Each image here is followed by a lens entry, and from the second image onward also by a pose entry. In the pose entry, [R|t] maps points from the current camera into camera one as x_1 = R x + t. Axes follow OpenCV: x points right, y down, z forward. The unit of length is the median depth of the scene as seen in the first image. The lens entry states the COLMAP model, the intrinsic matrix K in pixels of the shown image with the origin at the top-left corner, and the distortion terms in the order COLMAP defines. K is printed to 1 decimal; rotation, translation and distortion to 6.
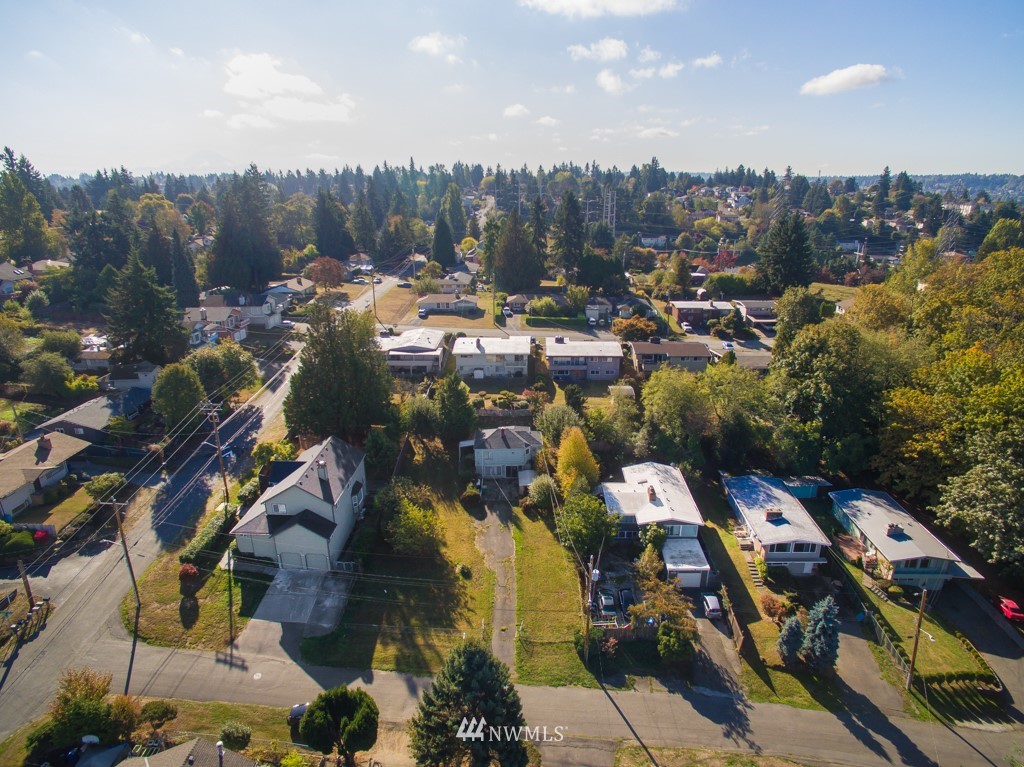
lens RADIAL K [[612.5, 0, 514.4], [0, 612.5, 369.4], [0, 0, 1]] dist [-0.122287, 0.091401]
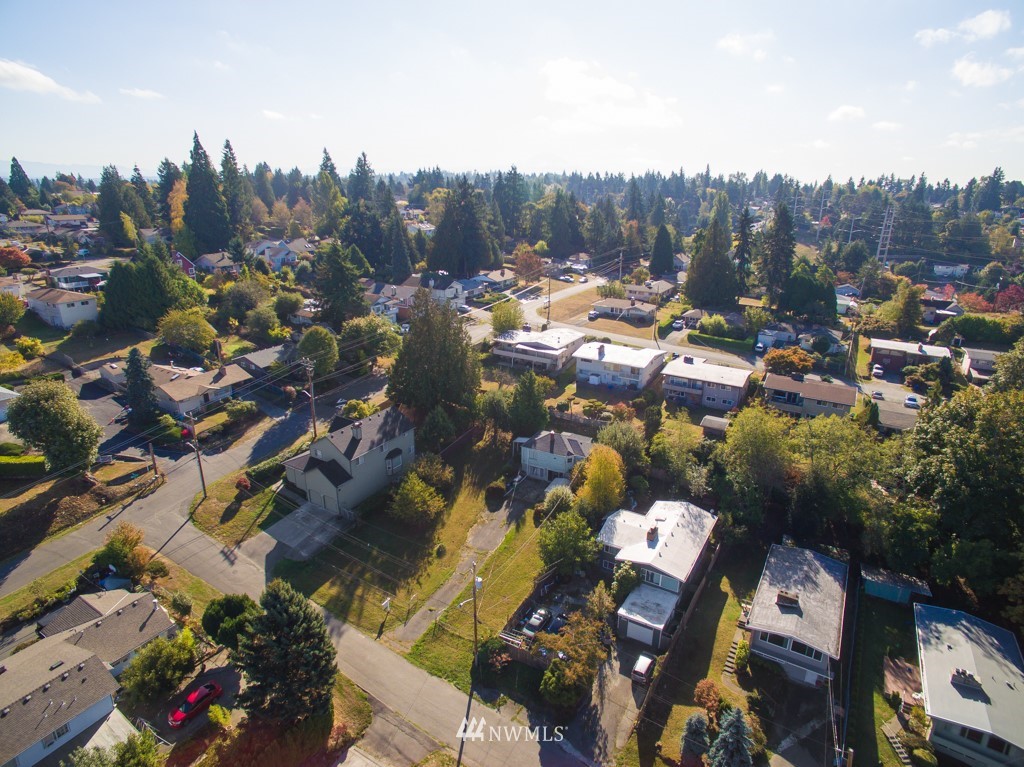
lens RADIAL K [[599.4, 0, 513.3], [0, 599.4, 367.0], [0, 0, 1]] dist [-0.122022, 0.086935]
pose [[0.875738, 0.160963, -0.455163, 0.376755], [-0.162876, 0.986014, 0.035317, -0.037008], [0.454482, 0.043207, 0.889707, 0.091122]]
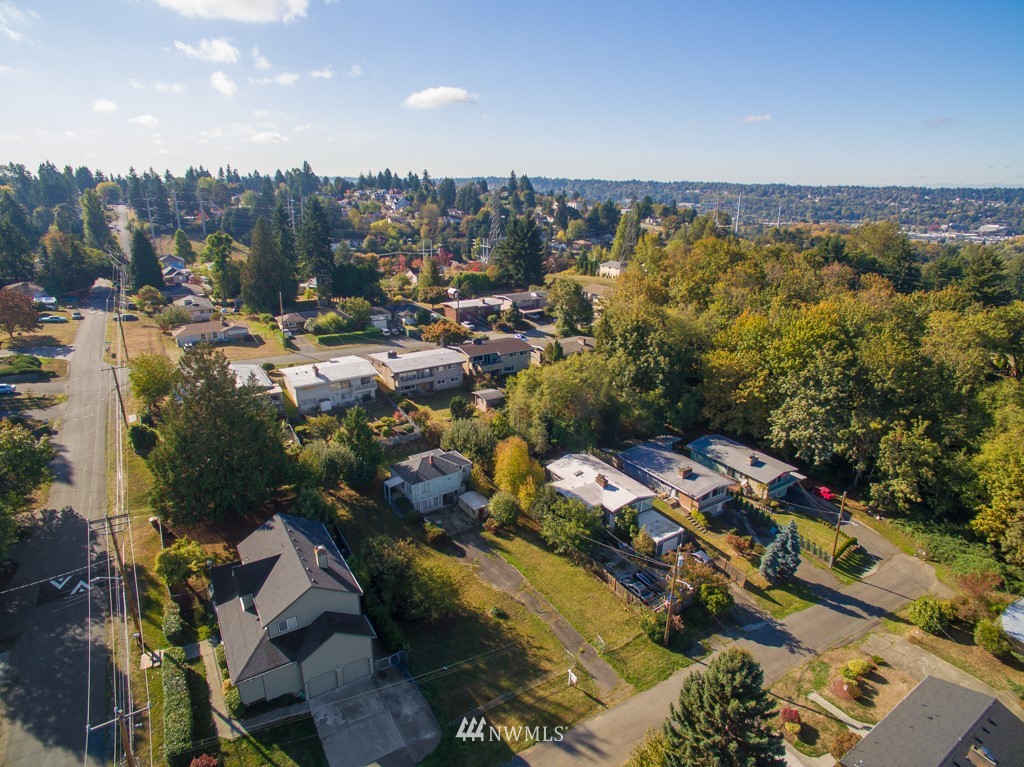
lens RADIAL K [[599.4, 0, 513.3], [0, 599.4, 367.0], [0, 0, 1]] dist [-0.122022, 0.086935]
pose [[0.825546, -0.154987, 0.542635, -0.407875], [0.156605, 0.986700, 0.043567, -0.059685], [-0.542170, 0.049013, 0.838838, 0.178166]]
